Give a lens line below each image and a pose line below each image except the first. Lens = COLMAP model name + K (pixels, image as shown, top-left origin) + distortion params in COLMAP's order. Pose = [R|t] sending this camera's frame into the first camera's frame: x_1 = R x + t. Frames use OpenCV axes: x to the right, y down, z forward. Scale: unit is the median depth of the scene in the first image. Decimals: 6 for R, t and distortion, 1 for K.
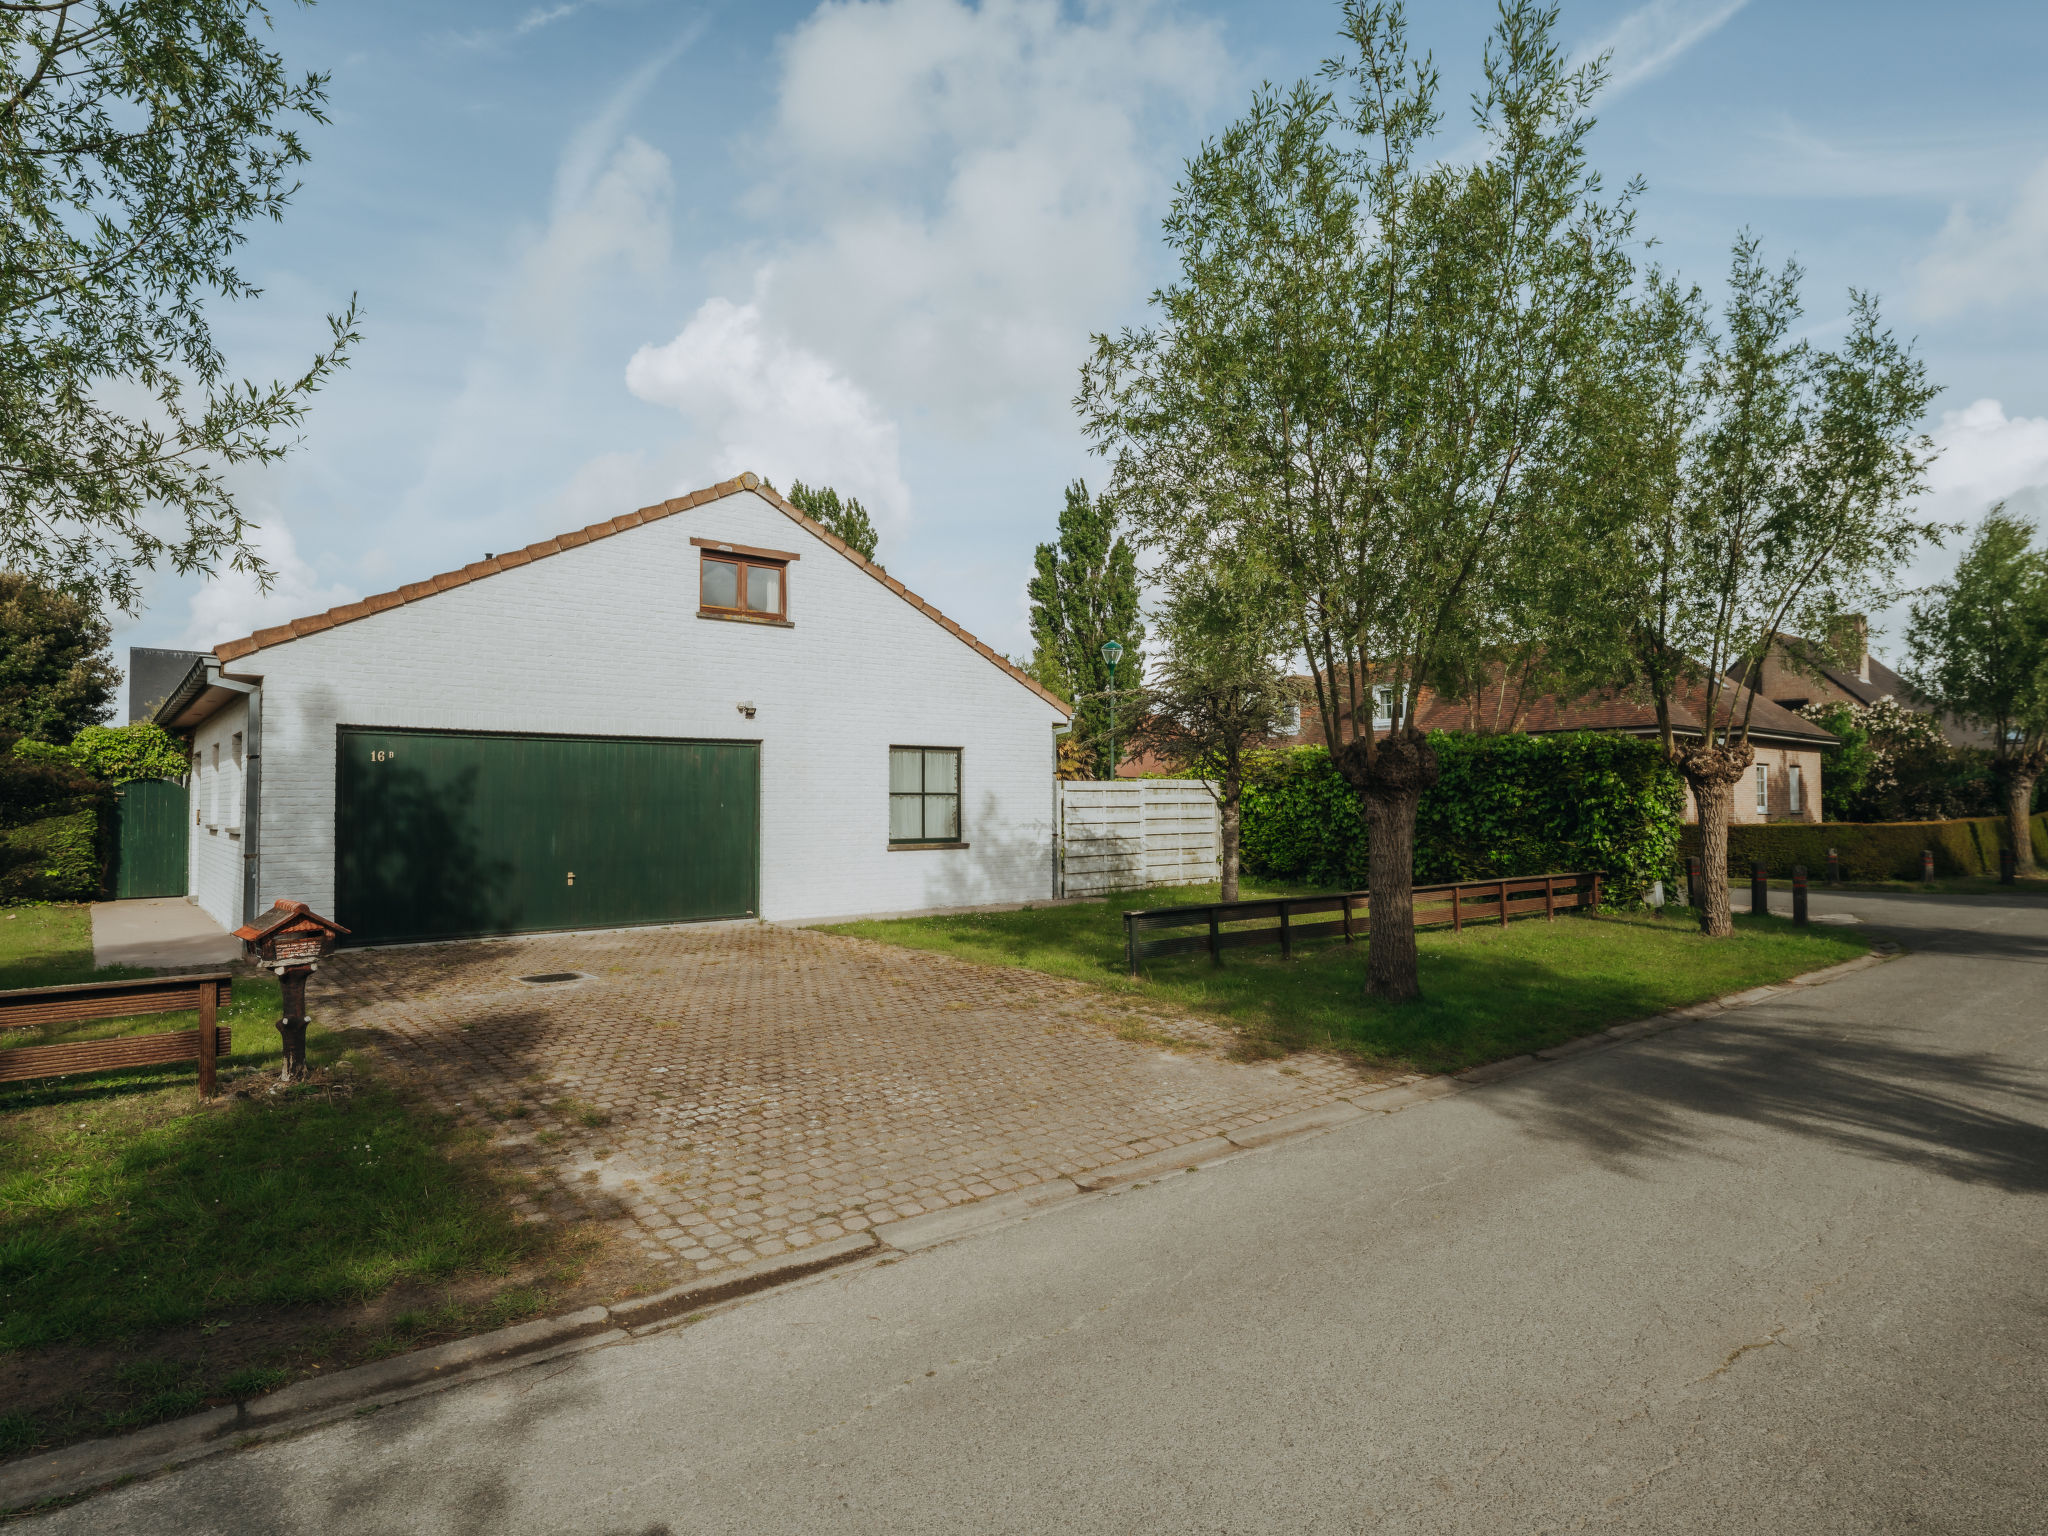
lens RADIAL K [[1116.7, 0, 1022.7], [0, 1116.7, 764.3], [0, 0, 1]] dist [-0.017439, -0.000593]
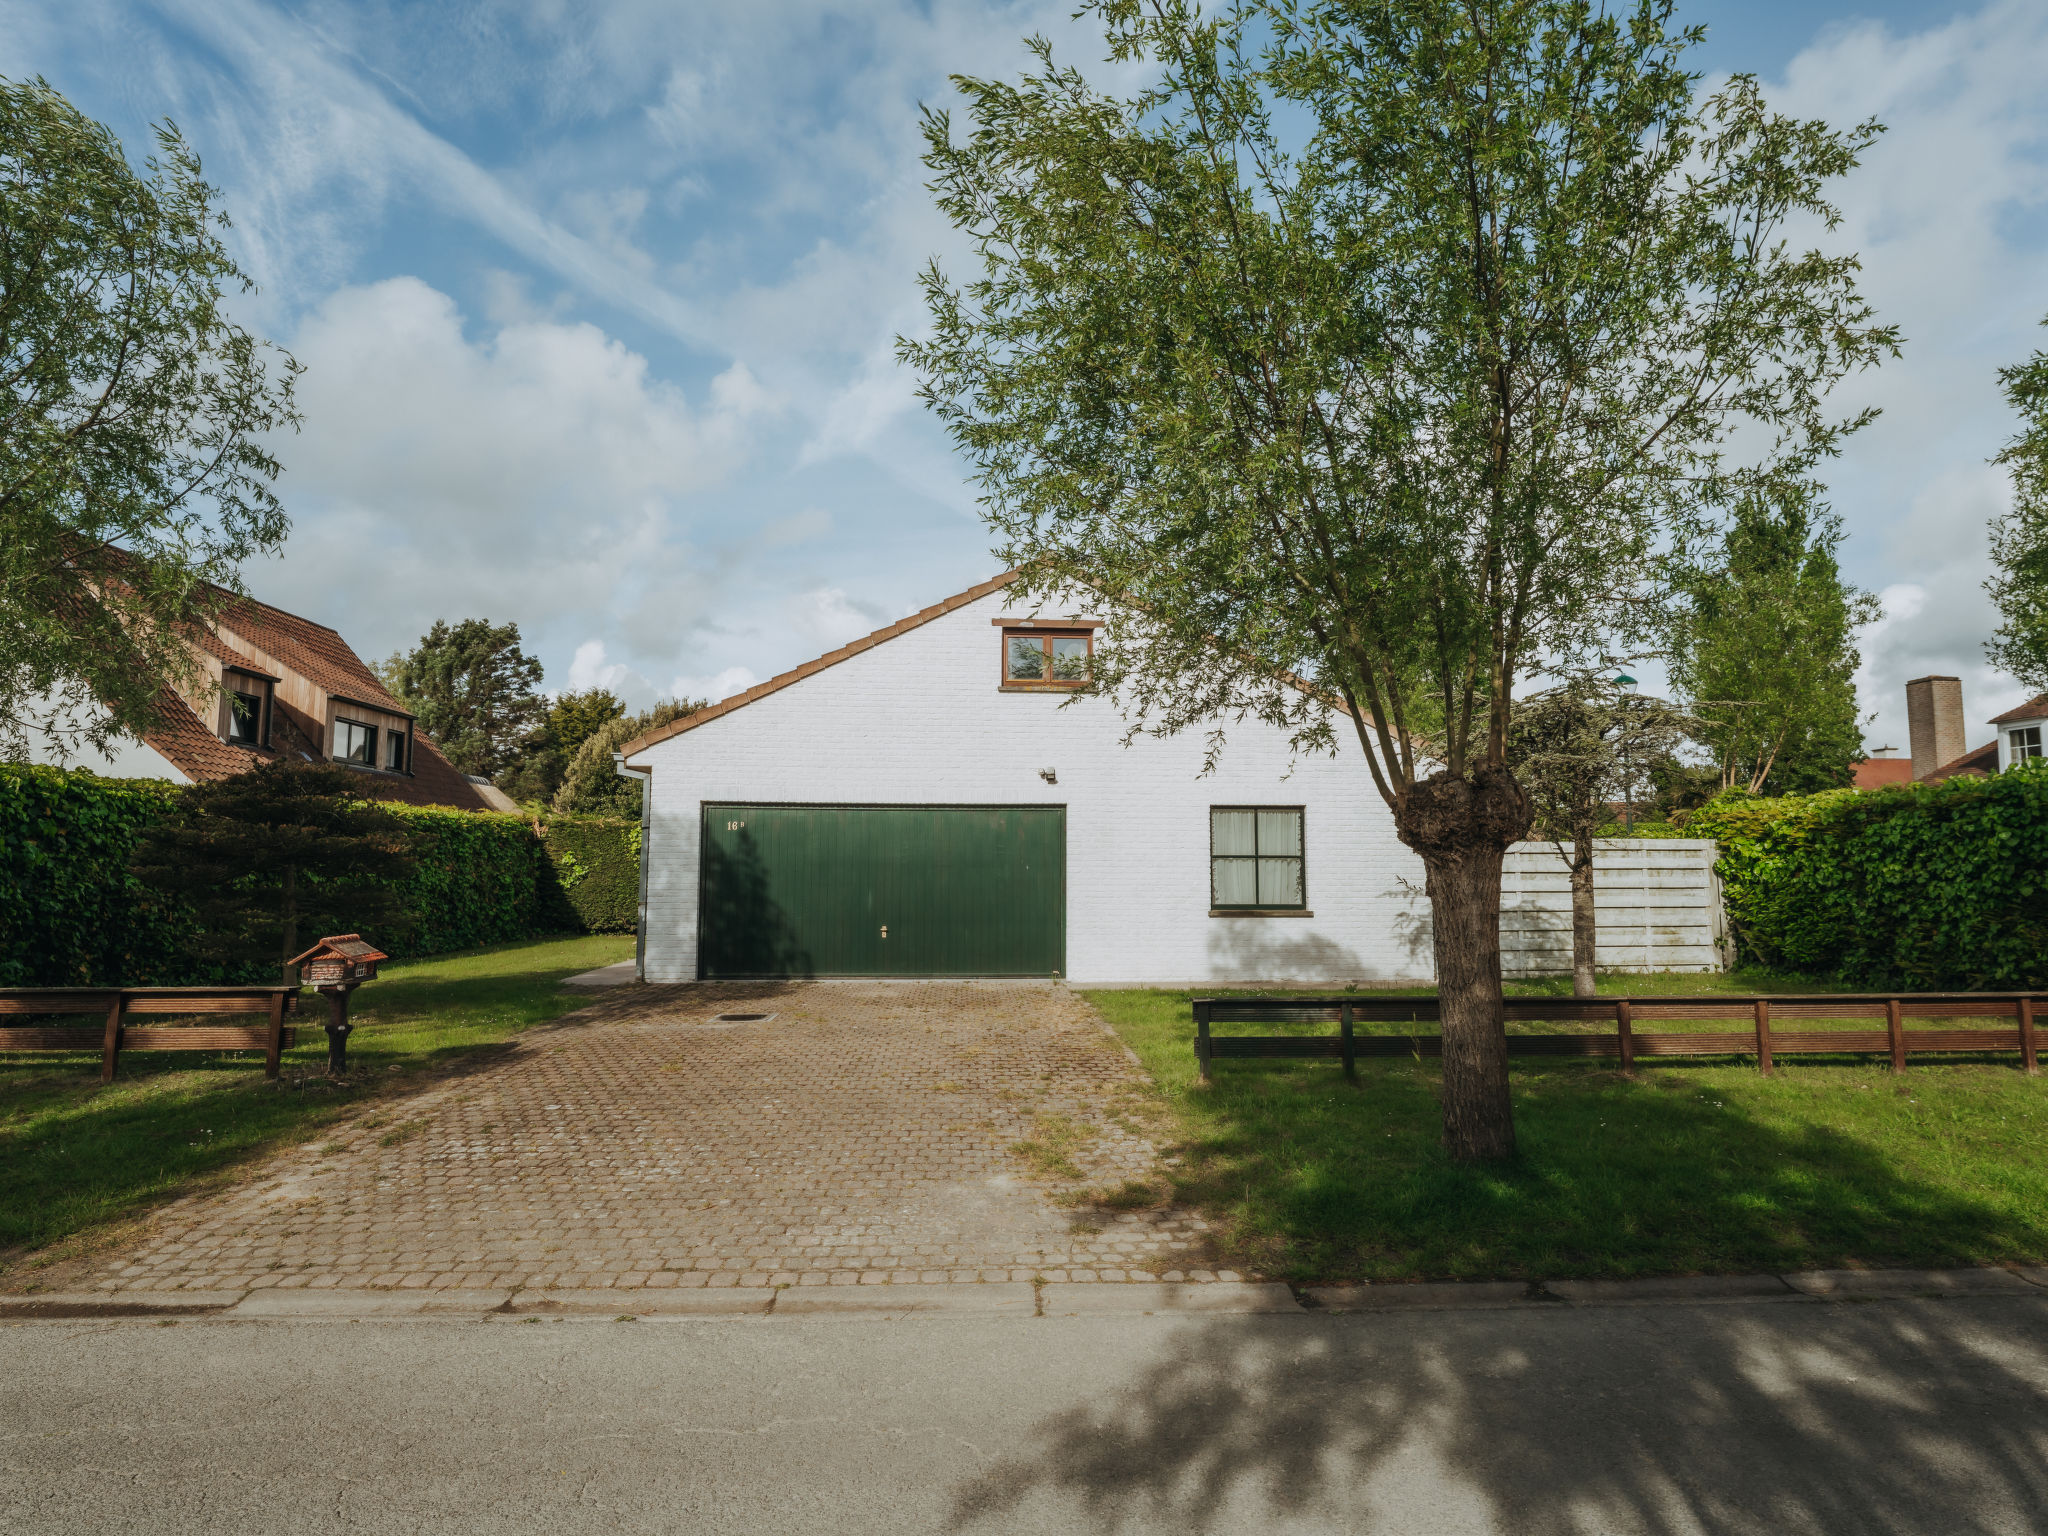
lens RADIAL K [[1049.2, 0, 1023.9], [0, 1049.2, 772.9], [0, 0, 1]] dist [-0.019184, 0.001487]
pose [[0.814500, -0.046759, -0.578276, 0.654109], [0.014509, 0.998077, -0.060268, 0.015523], [0.579982, 0.040698, 0.813612, 0.420608]]
